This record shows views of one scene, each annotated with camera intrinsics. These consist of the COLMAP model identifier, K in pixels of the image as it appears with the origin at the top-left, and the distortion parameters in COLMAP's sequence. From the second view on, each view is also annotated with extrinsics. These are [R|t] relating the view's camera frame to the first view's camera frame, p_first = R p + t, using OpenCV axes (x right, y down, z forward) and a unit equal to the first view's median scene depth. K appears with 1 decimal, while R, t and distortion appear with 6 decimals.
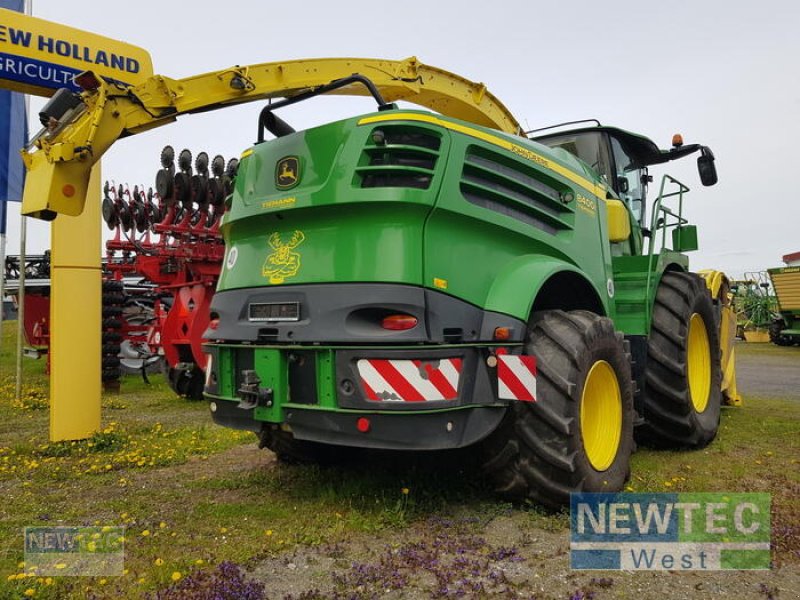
lens RADIAL K [[653.9, 0, 386.9], [0, 653.9, 286.2], [0, 0, 1]] dist [0.075238, -0.110974]
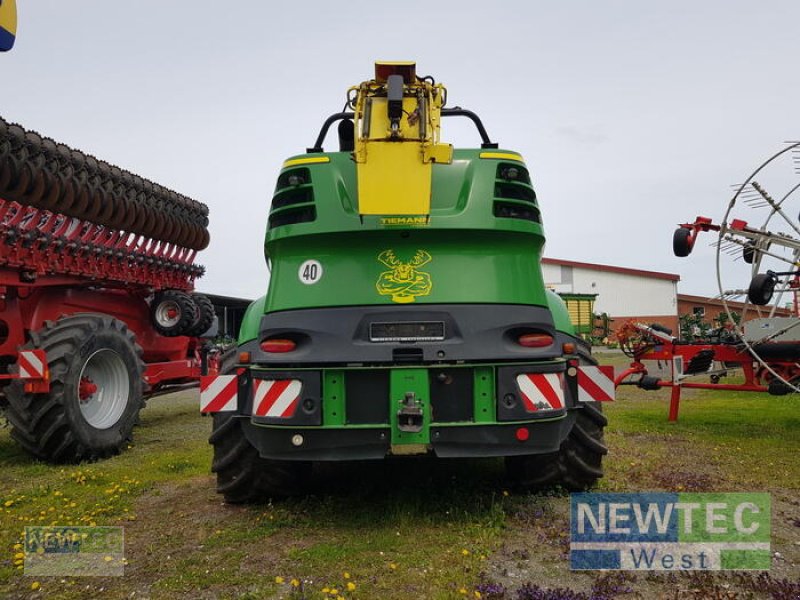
lens RADIAL K [[617.9, 0, 402.5], [0, 617.9, 297.4], [0, 0, 1]] dist [0.052221, -0.073507]
pose [[0.773314, 0.035499, 0.633029, -0.778383], [-0.018759, 0.999275, -0.033122, 0.019806], [-0.633746, 0.013739, 0.773419, 0.295753]]
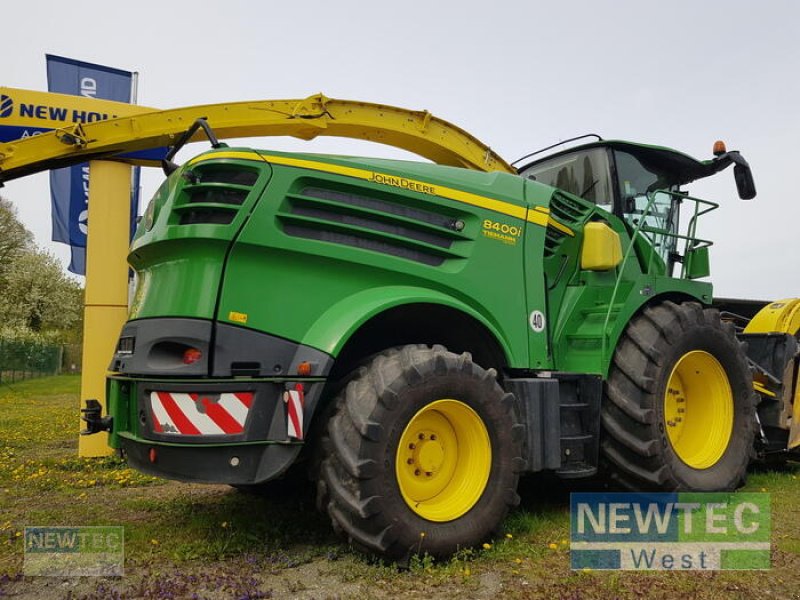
lens RADIAL K [[653.9, 0, 394.0], [0, 653.9, 301.1], [0, 0, 1]] dist [0.075238, -0.110974]
pose [[0.947426, -0.016772, -0.319536, 0.602060], [0.006543, 0.999432, -0.033061, 0.005336], [0.319909, 0.029232, 0.946997, 0.118137]]
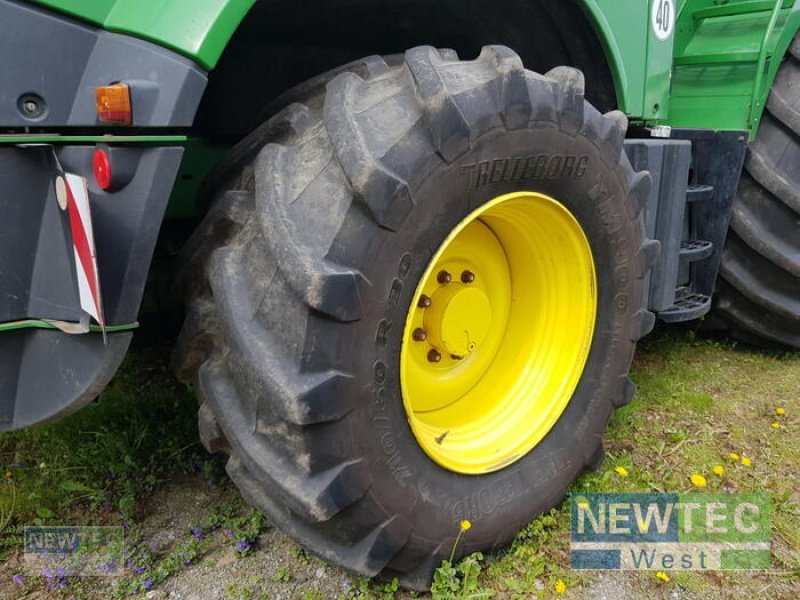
lens RADIAL K [[653.9, 0, 397.7], [0, 653.9, 296.7], [0, 0, 1]] dist [0.075238, -0.110974]
pose [[0.978538, 0.060908, -0.196857, 0.366407], [0.001290, 0.953489, 0.301424, 0.064248], [0.206060, -0.295209, 0.932948, 0.696573]]
